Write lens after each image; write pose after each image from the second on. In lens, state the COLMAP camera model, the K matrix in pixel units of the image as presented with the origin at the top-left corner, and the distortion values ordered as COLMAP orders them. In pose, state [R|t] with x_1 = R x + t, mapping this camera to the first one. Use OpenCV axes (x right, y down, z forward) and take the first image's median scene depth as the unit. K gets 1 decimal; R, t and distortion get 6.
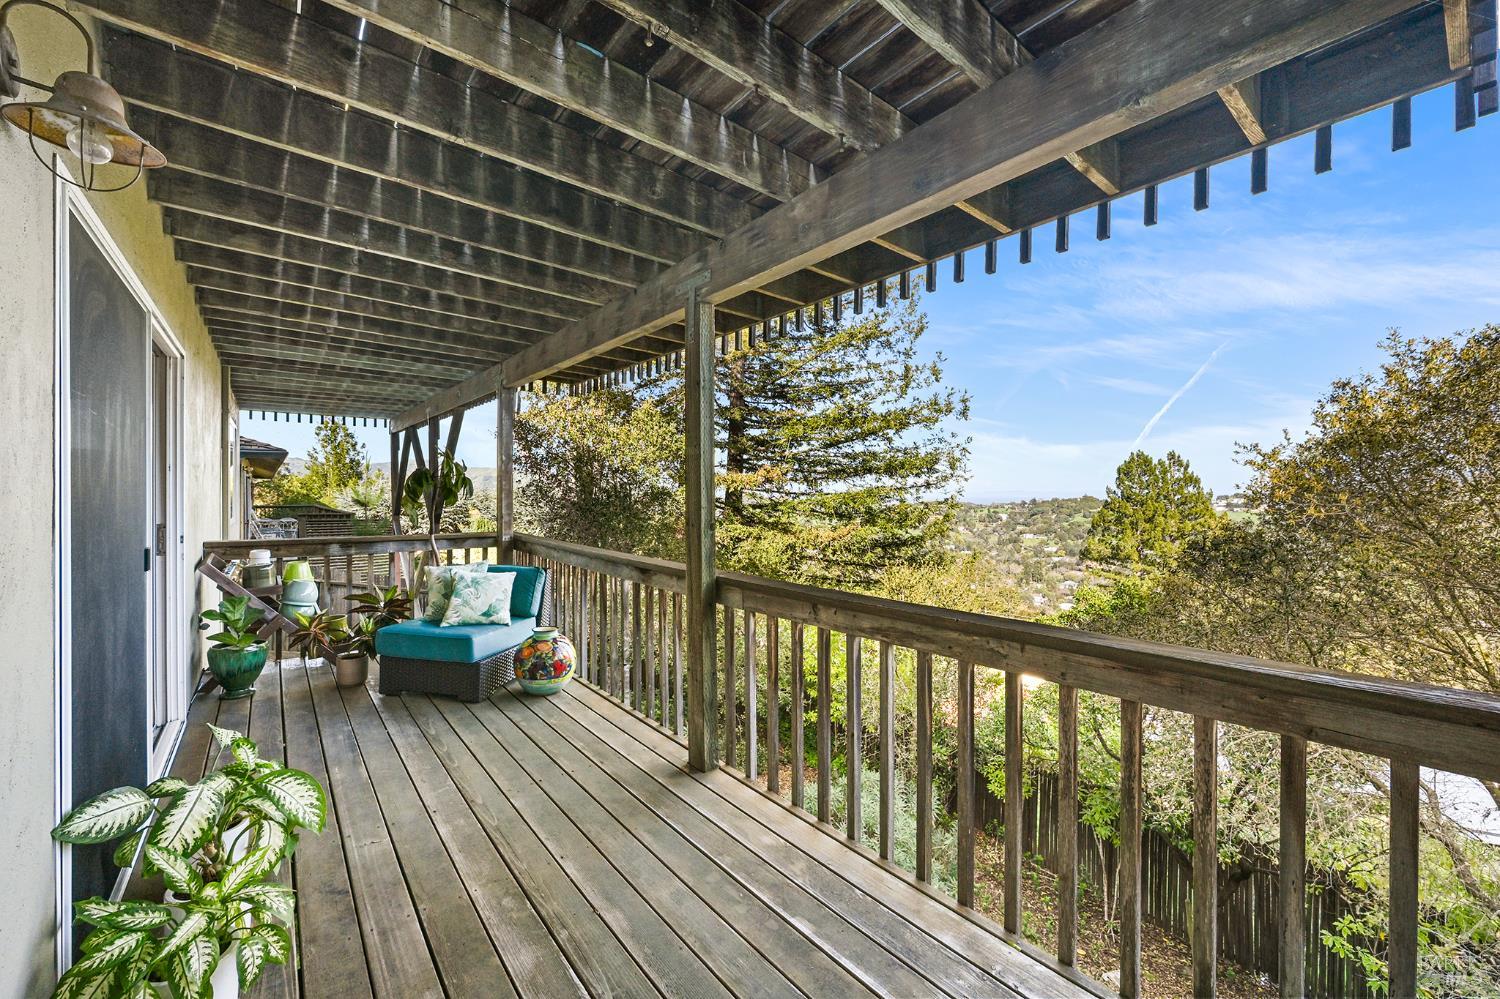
lens RADIAL K [[586.0, 0, 750.0], [0, 586.0, 499.5], [0, 0, 1]] dist [0.000003, 0.000021]
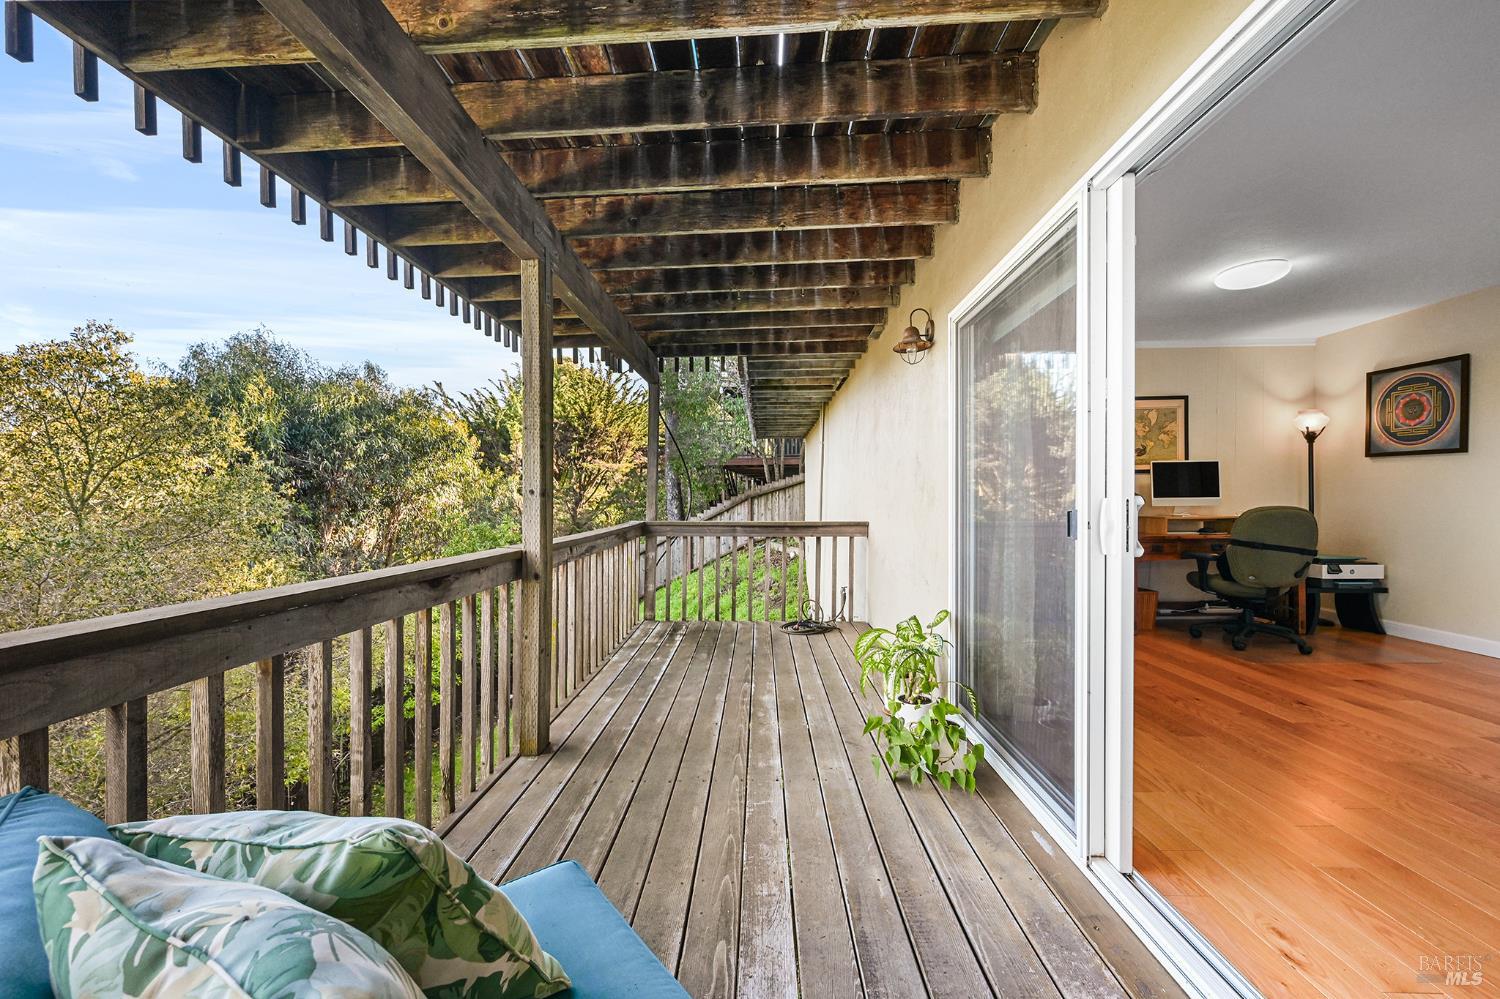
lens RADIAL K [[593.8, 0, 747.5], [0, 593.8, 507.2], [0, 0, 1]] dist [0.000542, 0.000015]
pose [[-0.760365, 0.000015, 0.649496, -1.257179], [0.007405, 0.999935, 0.008645, 0.070457], [-0.649454, 0.011383, -0.760316, 1.956496]]
